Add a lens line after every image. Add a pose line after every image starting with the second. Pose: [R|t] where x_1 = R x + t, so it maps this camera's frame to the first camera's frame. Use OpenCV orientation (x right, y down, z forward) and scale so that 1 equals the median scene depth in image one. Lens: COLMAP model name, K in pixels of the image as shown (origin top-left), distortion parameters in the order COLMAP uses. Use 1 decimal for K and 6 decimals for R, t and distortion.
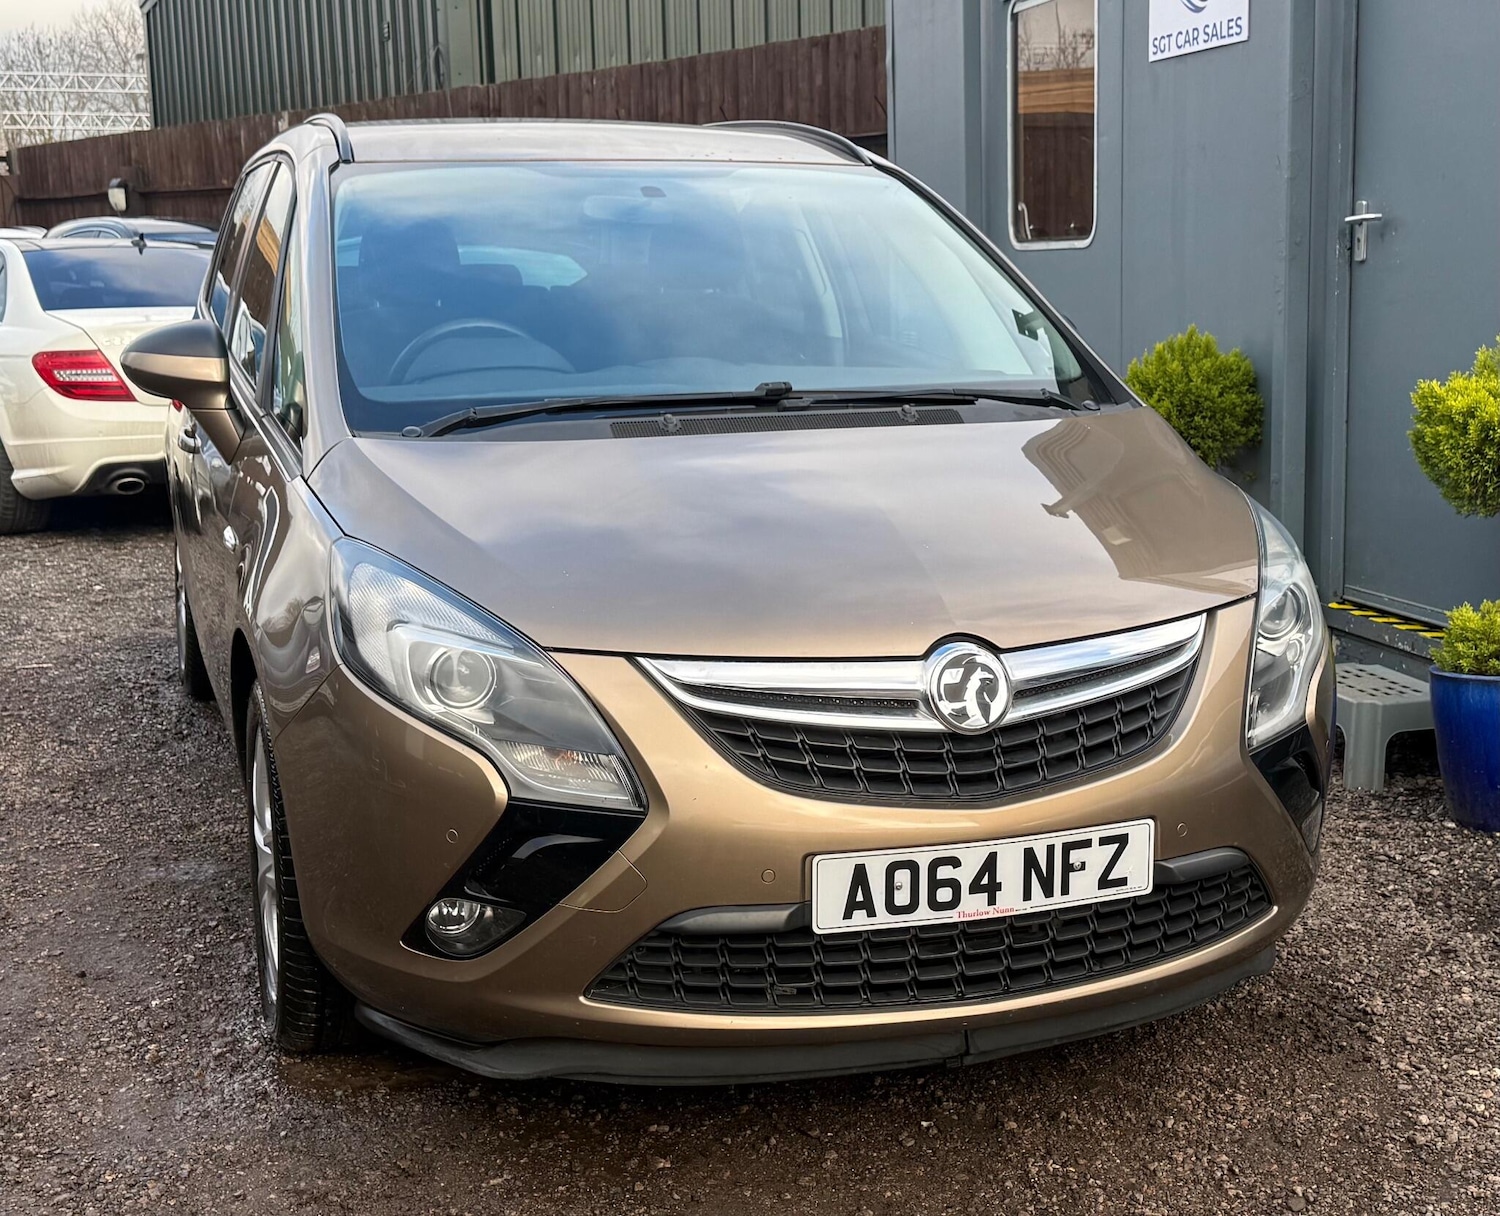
lens RADIAL K [[2006.5, 0, 750.0], [0, 2006.5, 608.0], [0, 0, 1]] dist [0.180139, -0.332026]
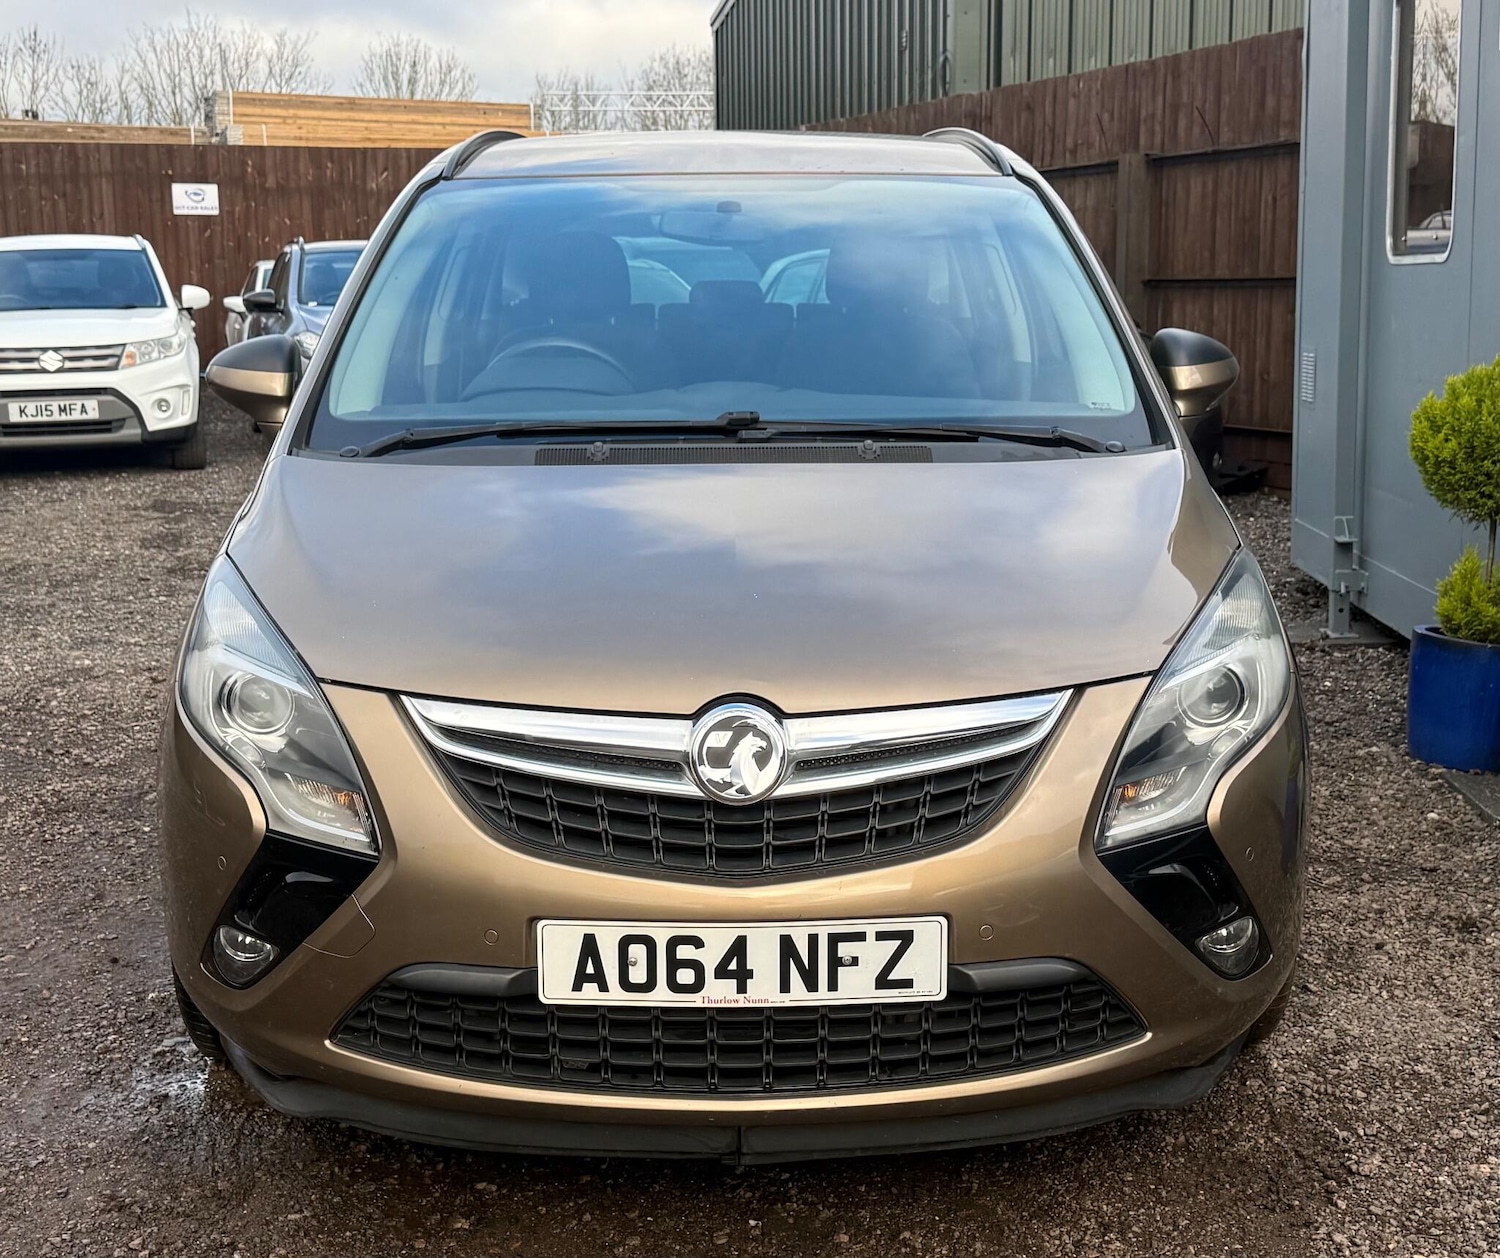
lens RADIAL K [[2067.3, 0, 750.0], [0, 2067.3, 629.0], [0, 0, 1]] dist [0.130257, -0.132024]
pose [[0.947878, 0.059992, -0.312935, 0.400936], [-0.059704, 0.998161, 0.010511, -0.026697], [0.312990, 0.008721, 0.949716, 0.108275]]
